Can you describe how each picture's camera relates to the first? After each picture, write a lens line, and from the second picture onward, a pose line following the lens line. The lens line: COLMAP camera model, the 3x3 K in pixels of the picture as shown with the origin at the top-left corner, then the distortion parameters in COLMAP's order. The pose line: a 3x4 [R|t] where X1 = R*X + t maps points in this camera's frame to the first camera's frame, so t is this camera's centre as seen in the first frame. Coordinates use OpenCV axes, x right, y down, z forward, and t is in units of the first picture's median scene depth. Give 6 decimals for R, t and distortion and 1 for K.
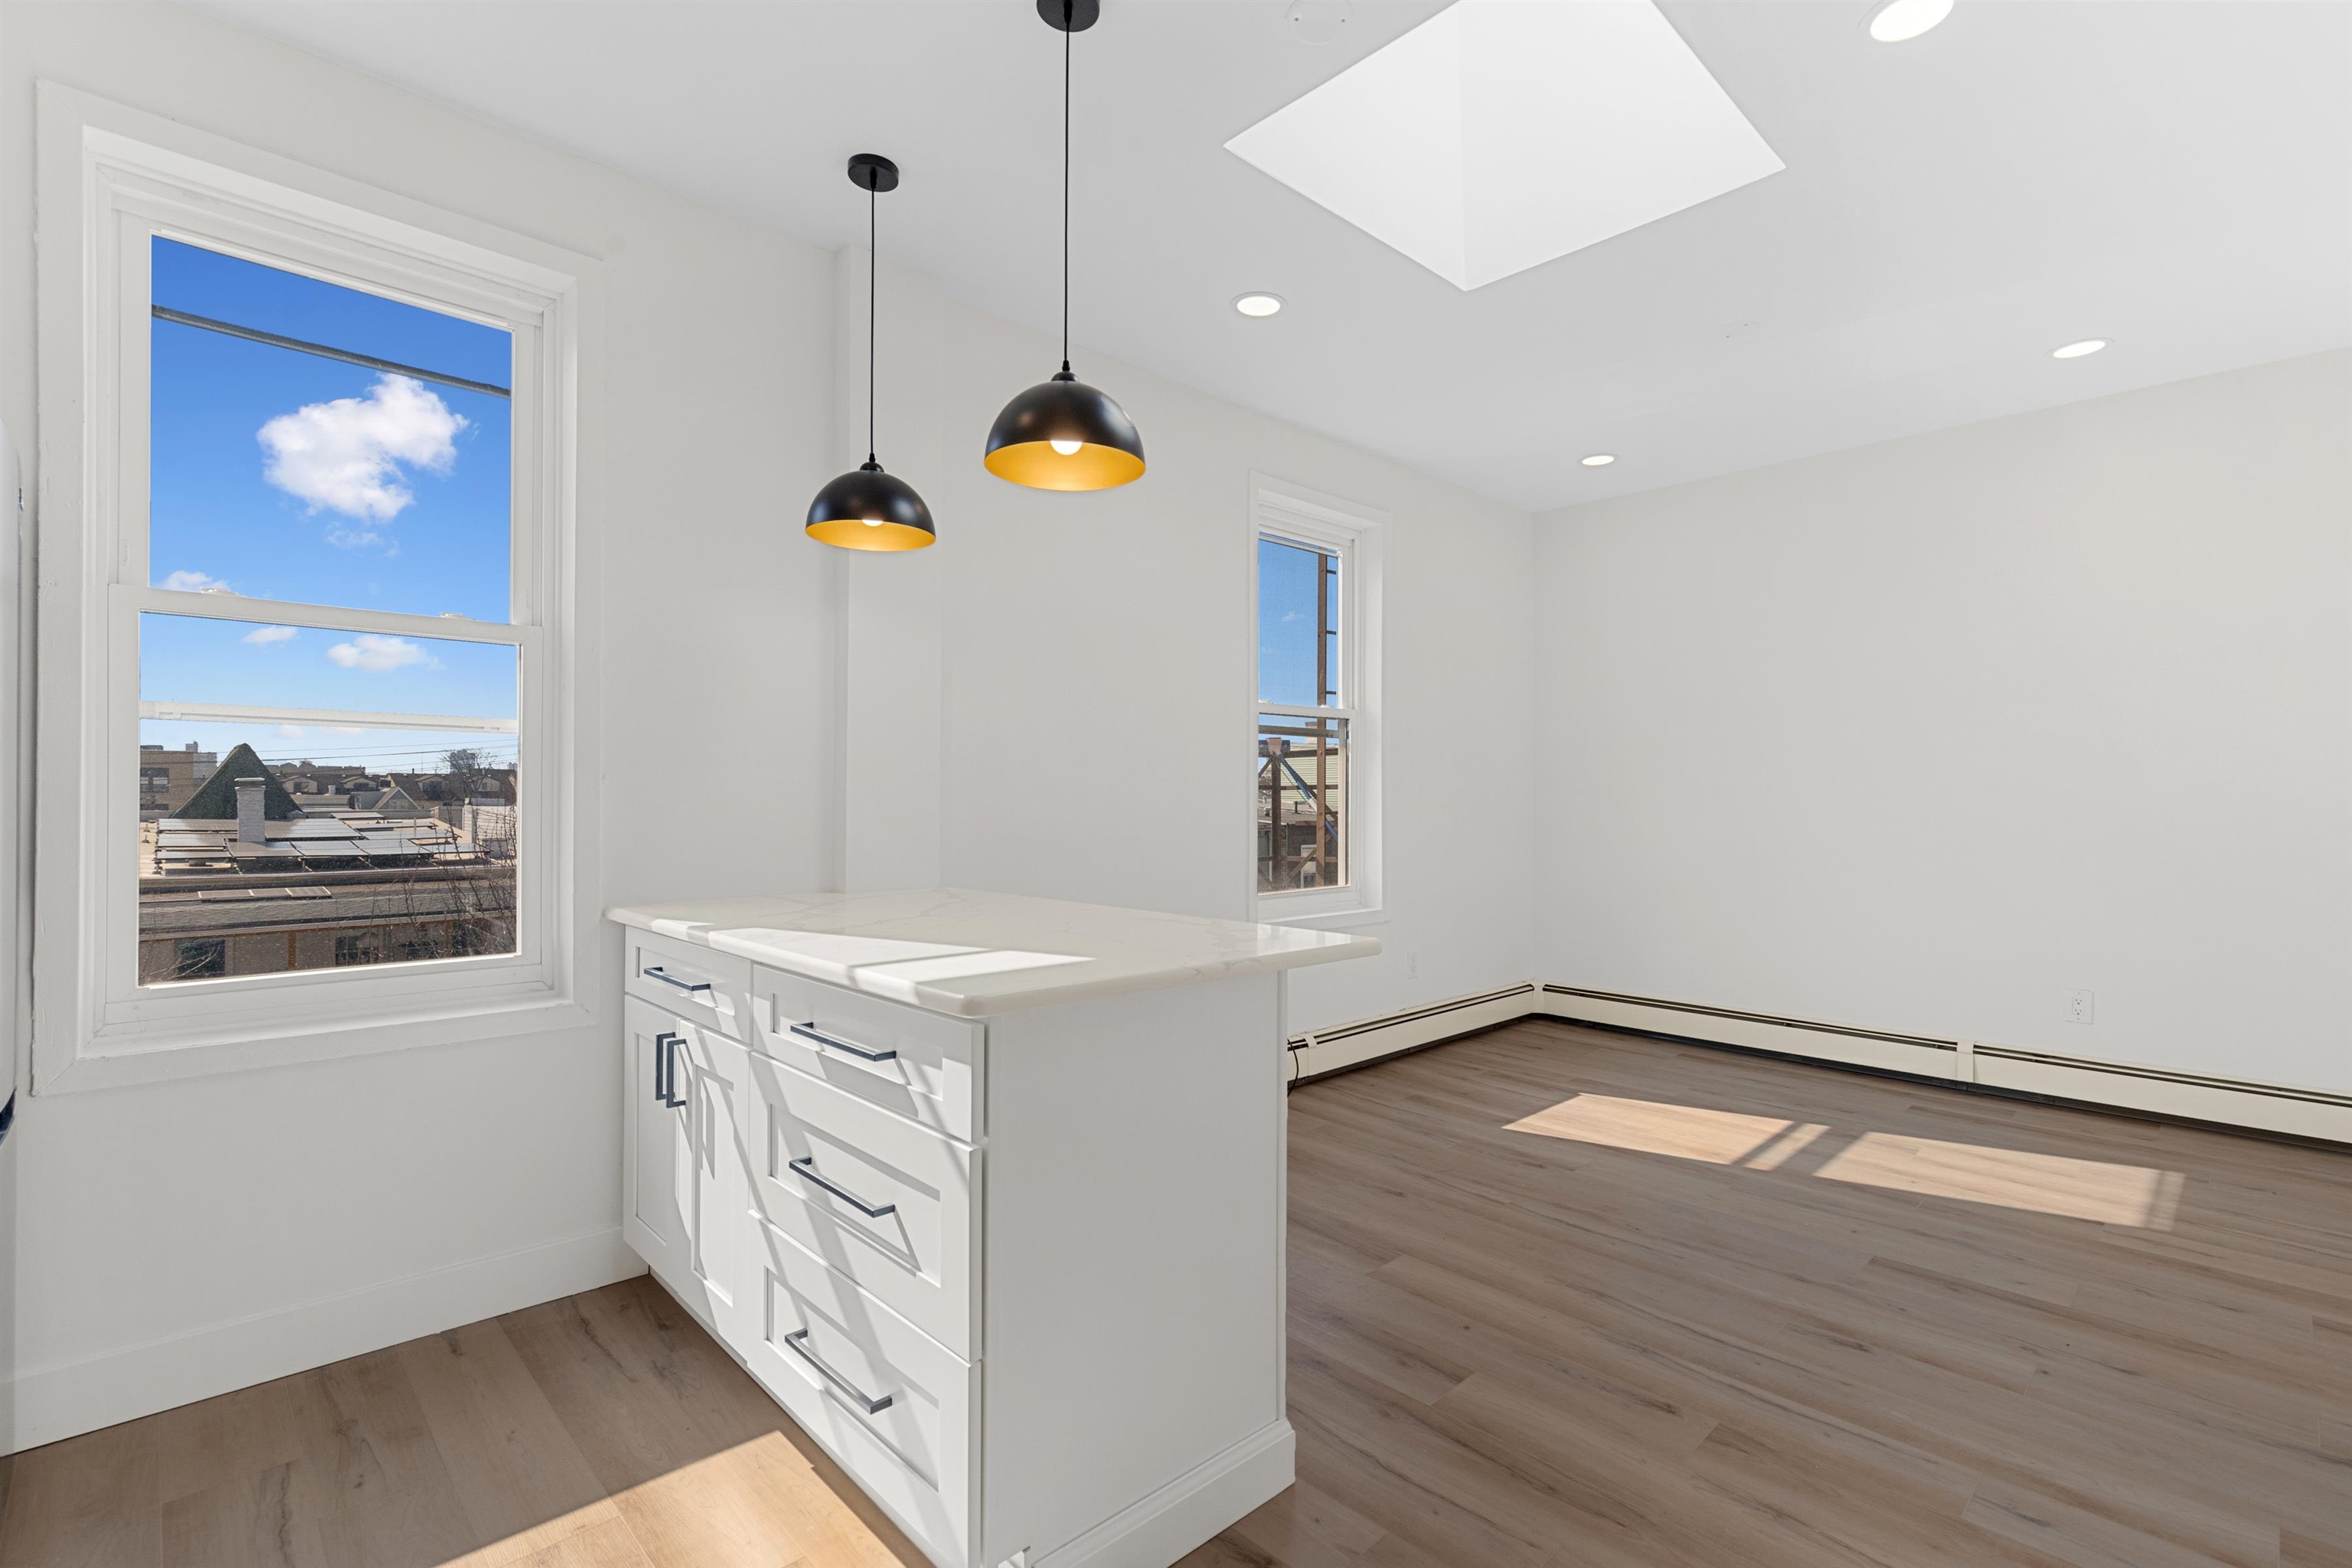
lens RADIAL K [[1057.7, 0, 1183.2], [0, 1057.7, 794.7], [0, 0, 1]] dist [0.006425, -0.001293]
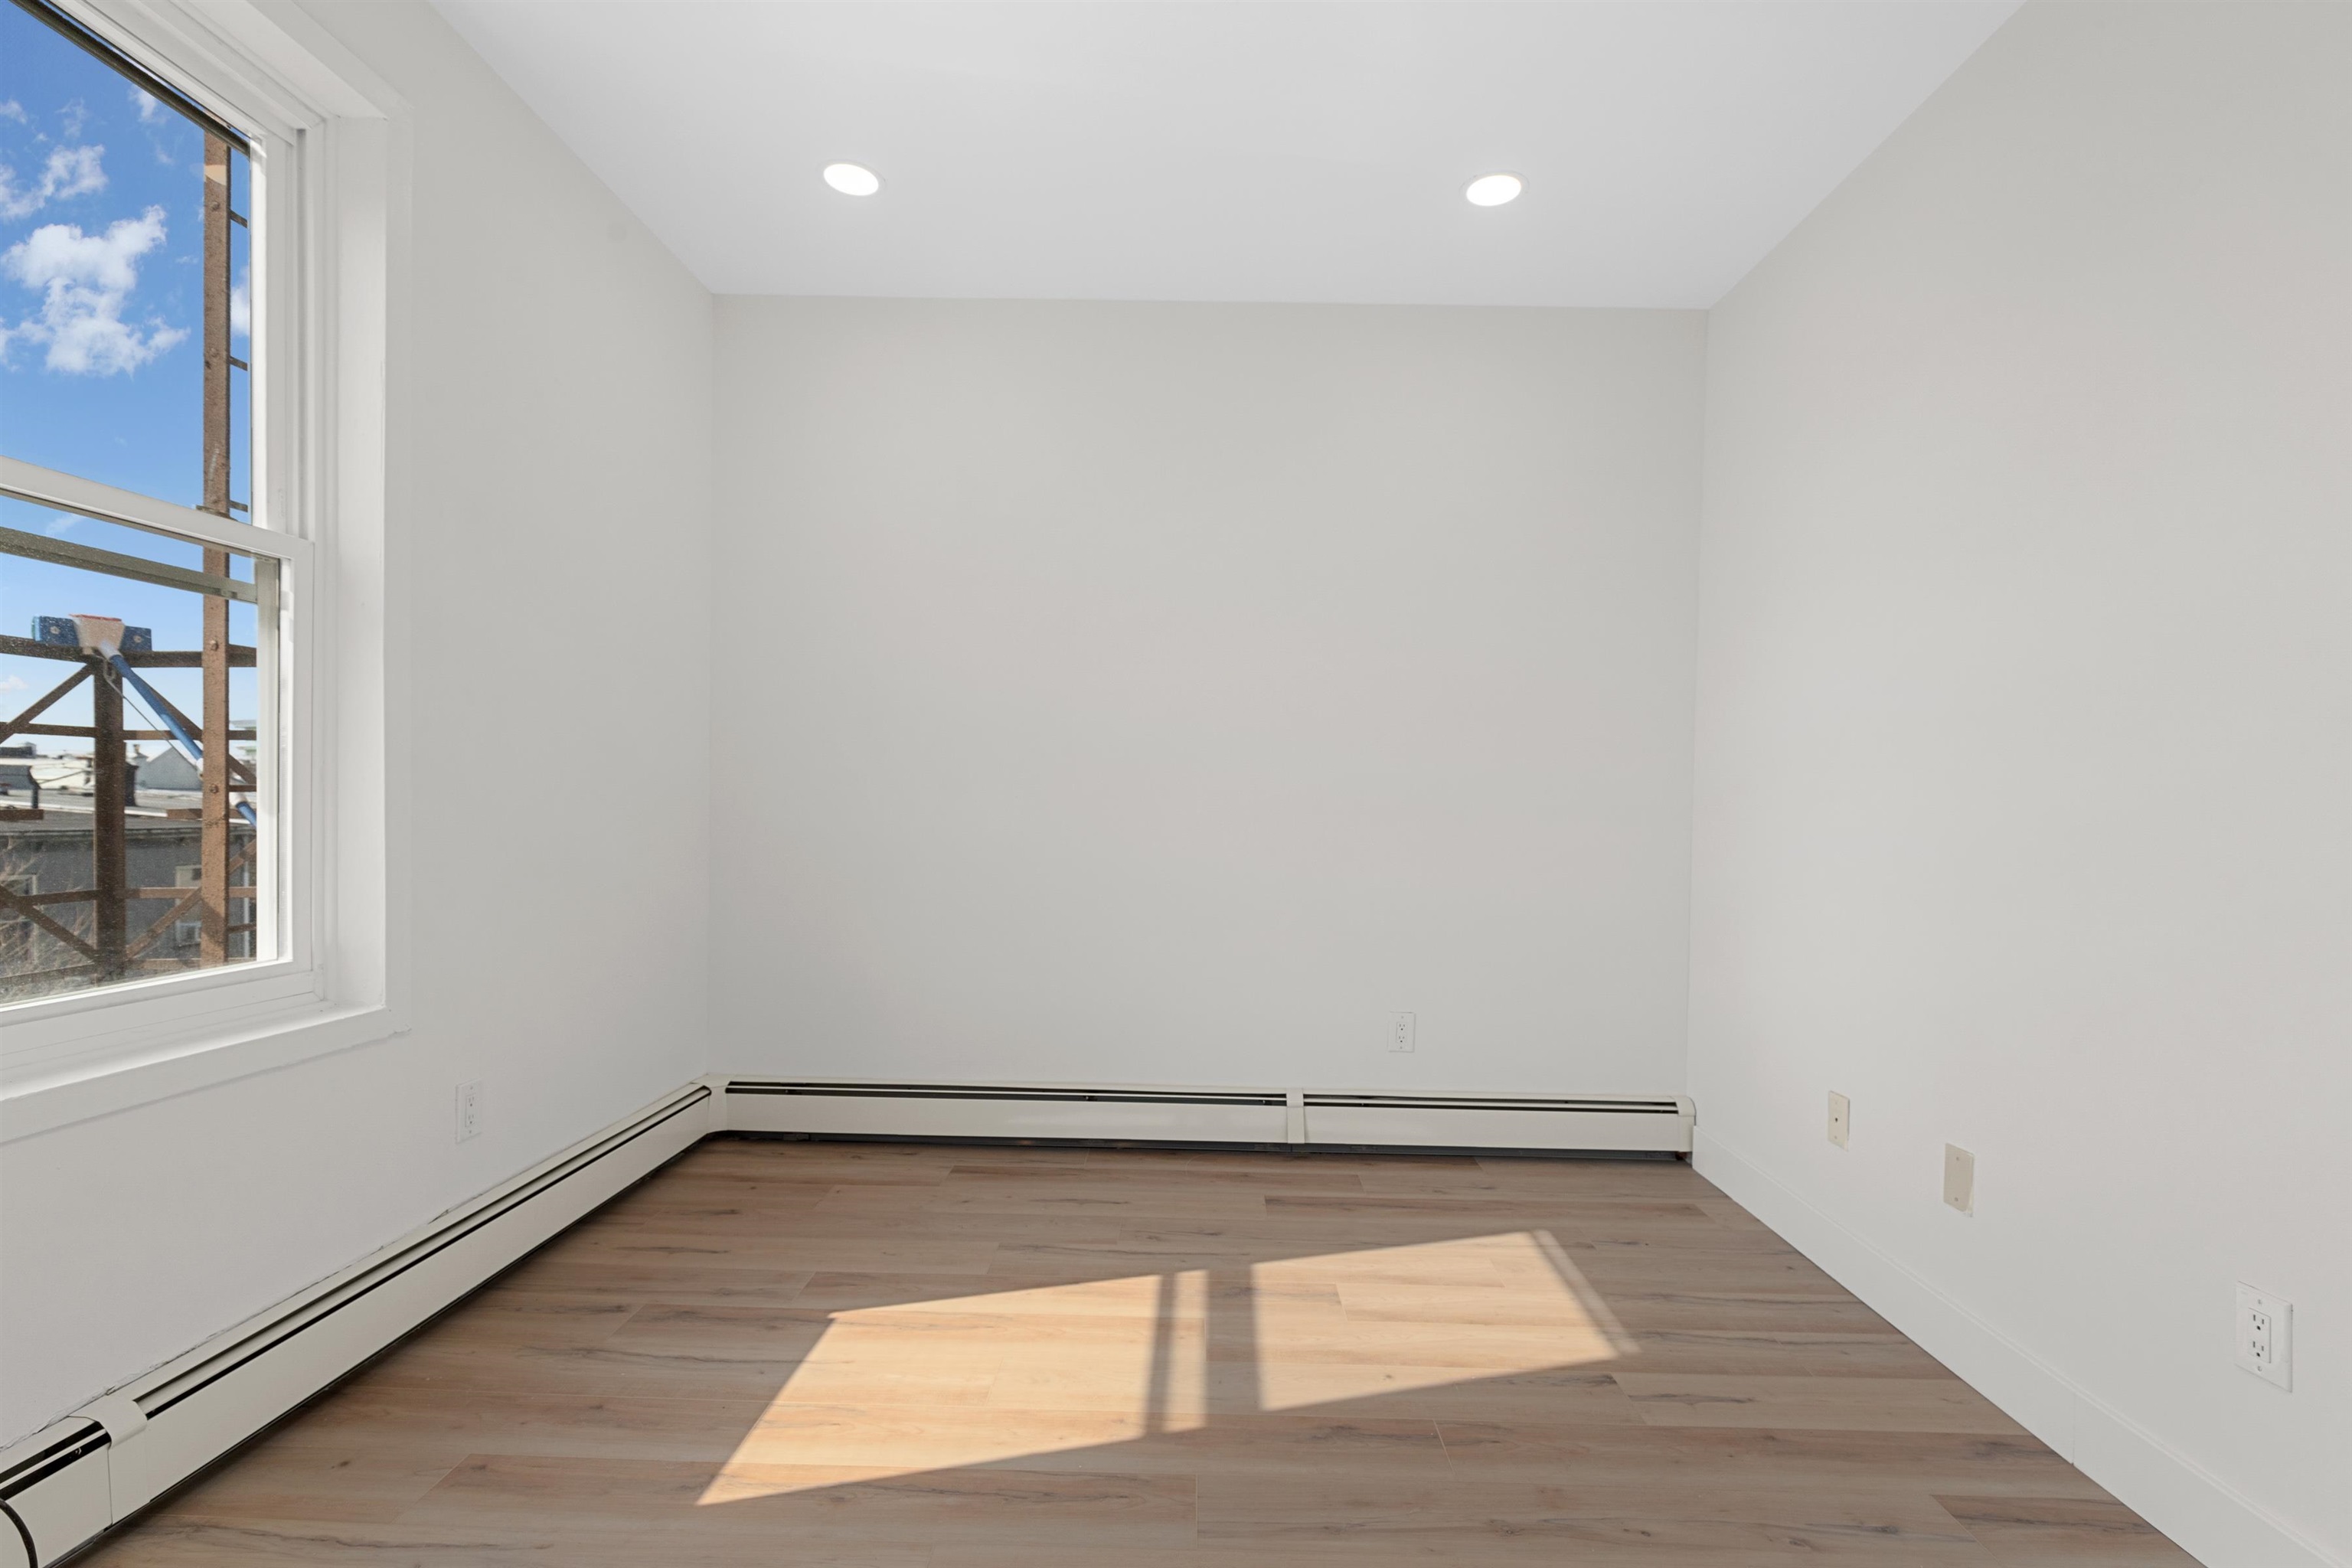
lens RADIAL K [[1077.3, 0, 1198.1], [0, 1077.3, 824.9], [0, 0, 1]] dist [0.003927, -0.000831]
pose [[0.698304, -0.002379, 0.715797, 0.115999], [-0.018667, 0.999594, 0.021533, 0.018835], [-0.715557, -0.028398, 0.697976, 0.503107]]
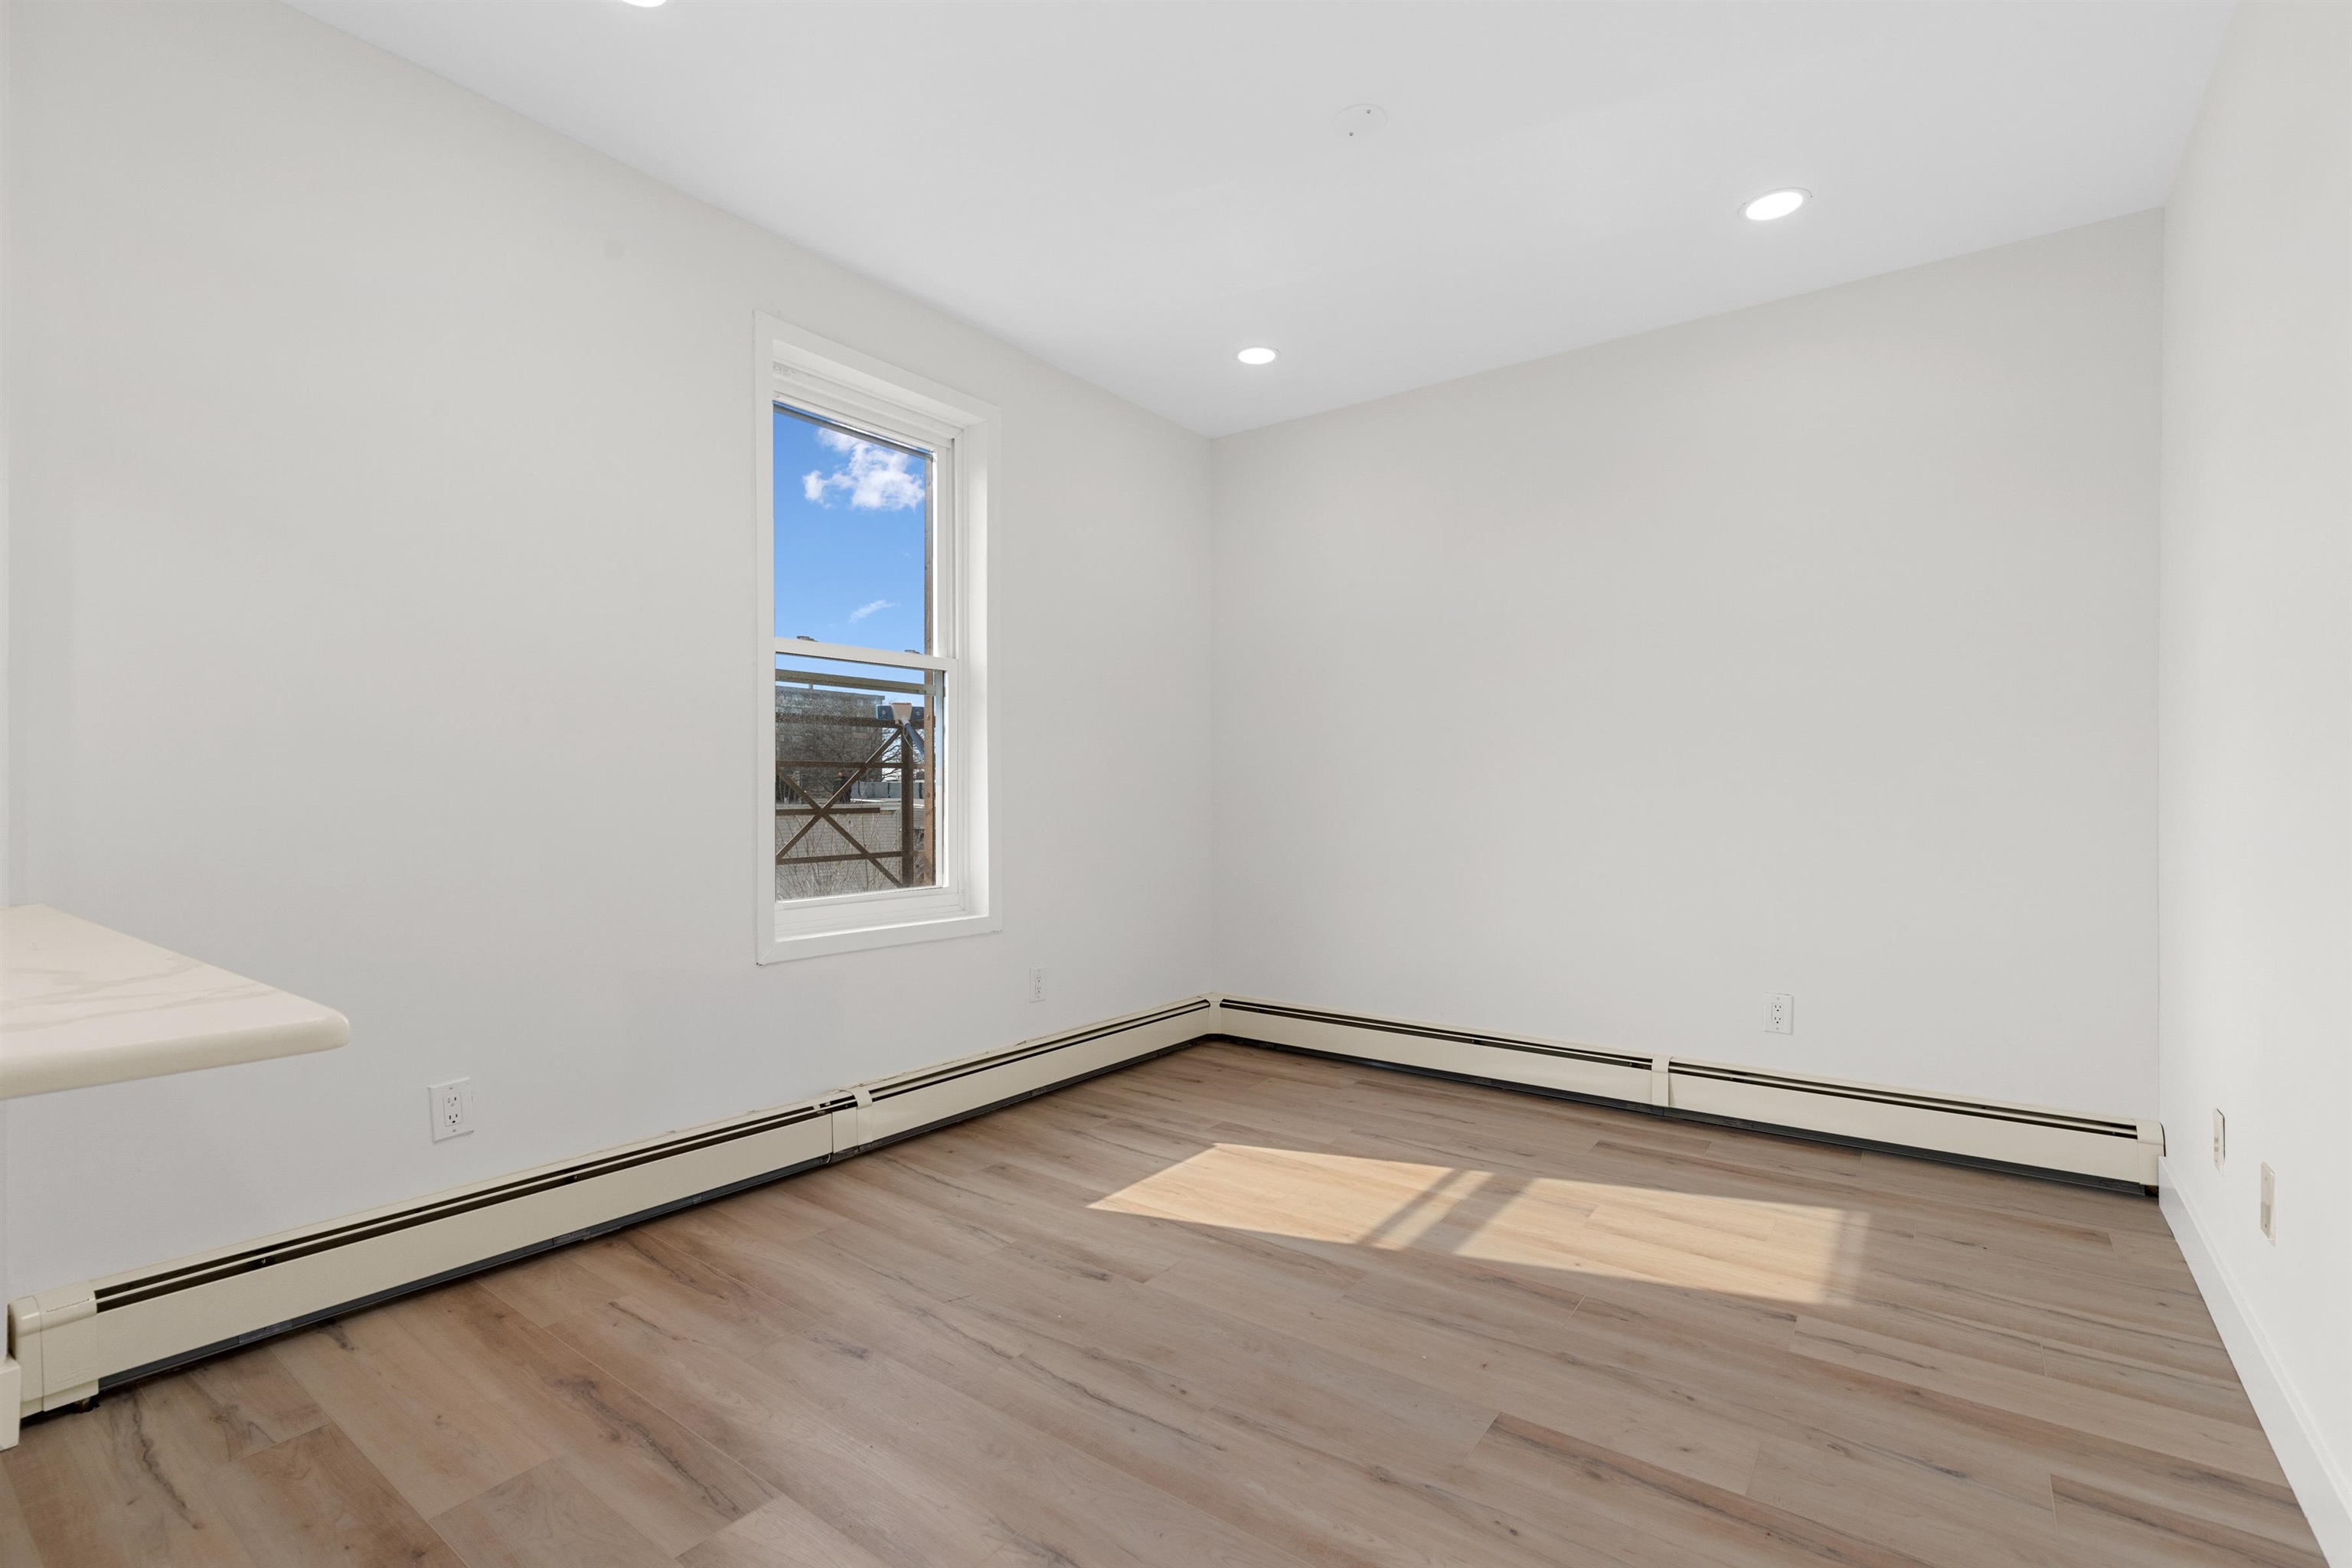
lens RADIAL K [[1057.7, 0, 1183.2], [0, 1057.7, 794.7], [0, 0, 1]] dist [0.006425, -0.001293]
pose [[0.985004, -0.002541, 0.172516, 0.218672], [0.002319, 0.999996, 0.001491, 0.020770], [-0.172519, -0.001069, 0.985006, 0.236260]]
